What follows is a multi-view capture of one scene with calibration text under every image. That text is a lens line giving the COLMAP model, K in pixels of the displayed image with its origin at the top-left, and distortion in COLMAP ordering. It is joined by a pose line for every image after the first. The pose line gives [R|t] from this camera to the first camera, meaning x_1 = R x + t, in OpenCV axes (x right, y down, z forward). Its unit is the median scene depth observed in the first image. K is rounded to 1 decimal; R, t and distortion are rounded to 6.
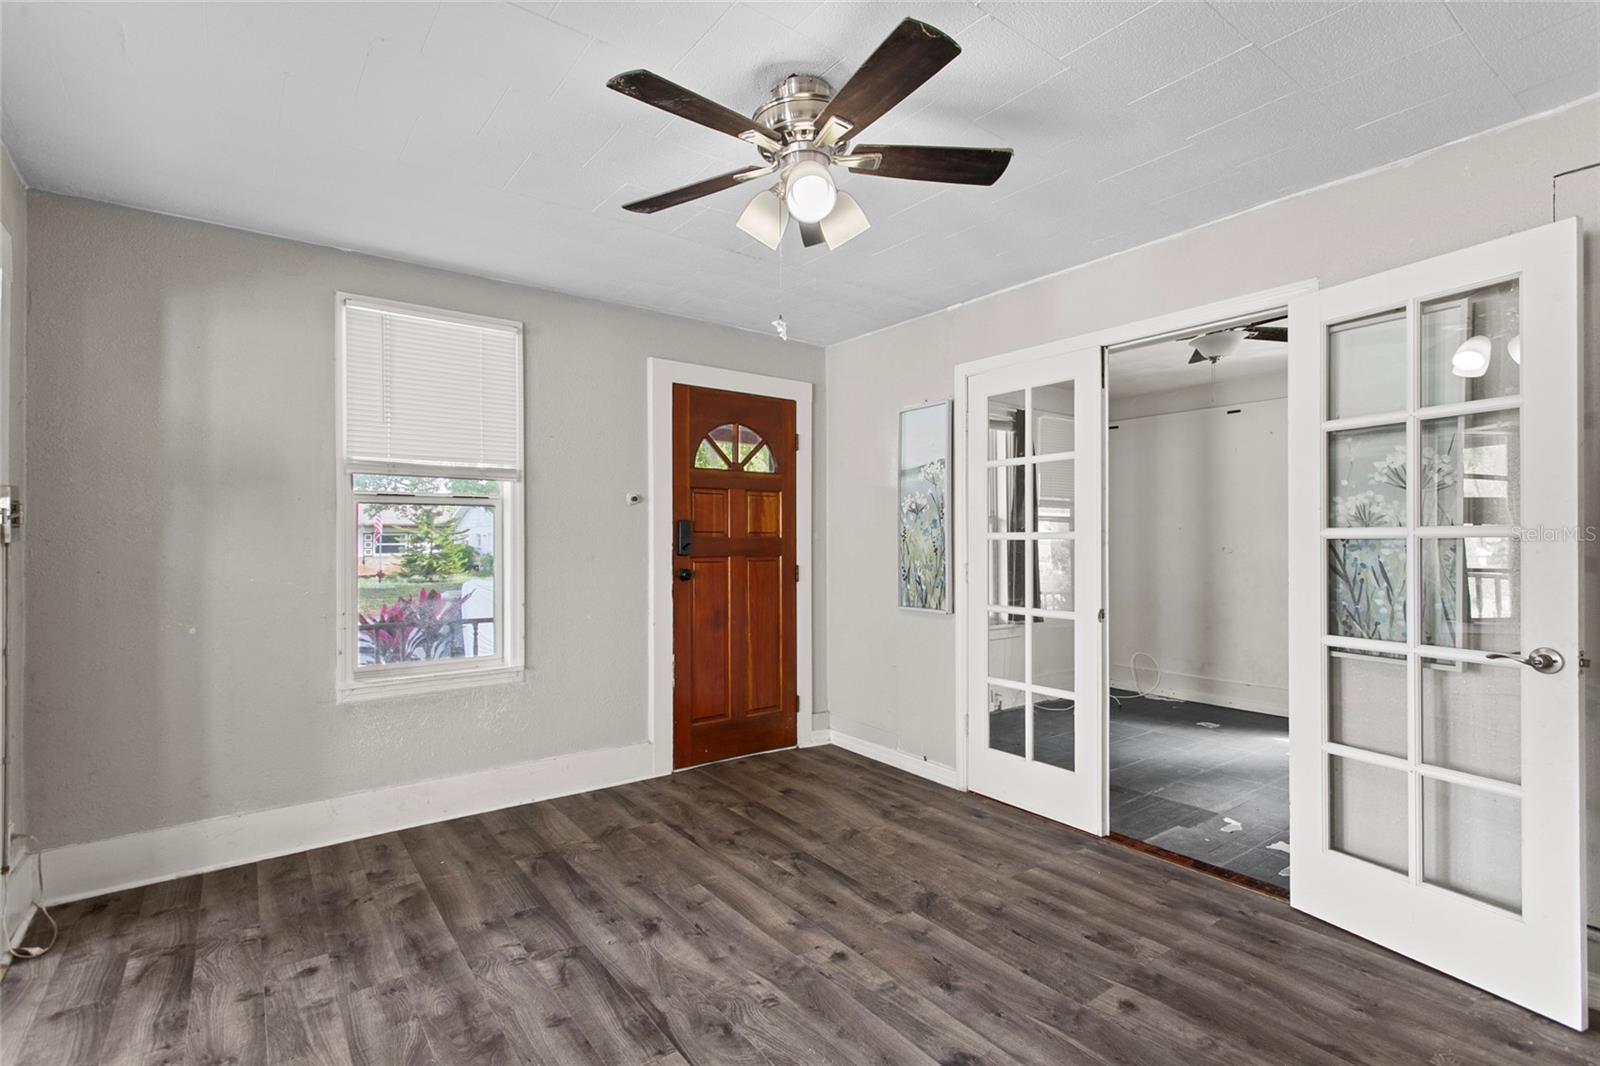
lens RADIAL K [[759.3, 0, 823.6], [0, 759.3, 550.0], [0, 0, 1]] dist [0.002217, 0.001899]
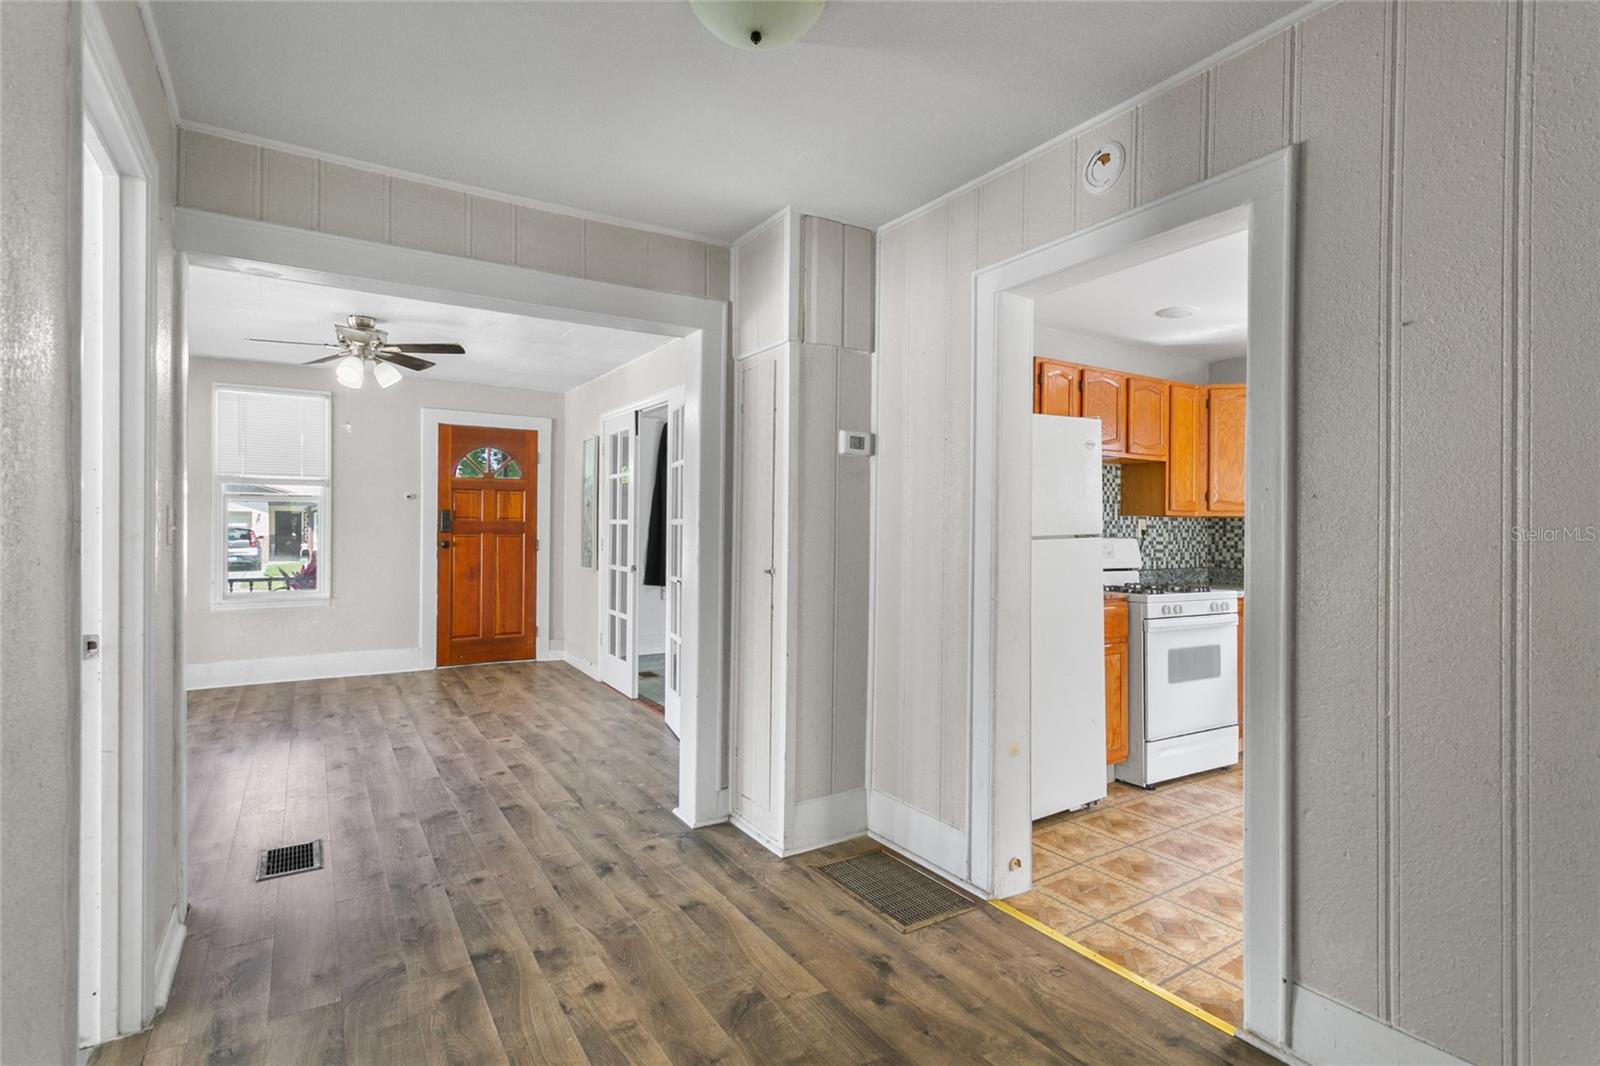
lens RADIAL K [[759.3, 0, 799.8], [0, 759.3, 524.9], [0, 0, 1]] dist [0.002217, 0.001899]
pose [[0.996624, 0.012522, -0.081141, 0.875307], [-0.013953, 0.999756, -0.017104, 0.012070], [0.080907, 0.018179, 0.996556, -0.667529]]
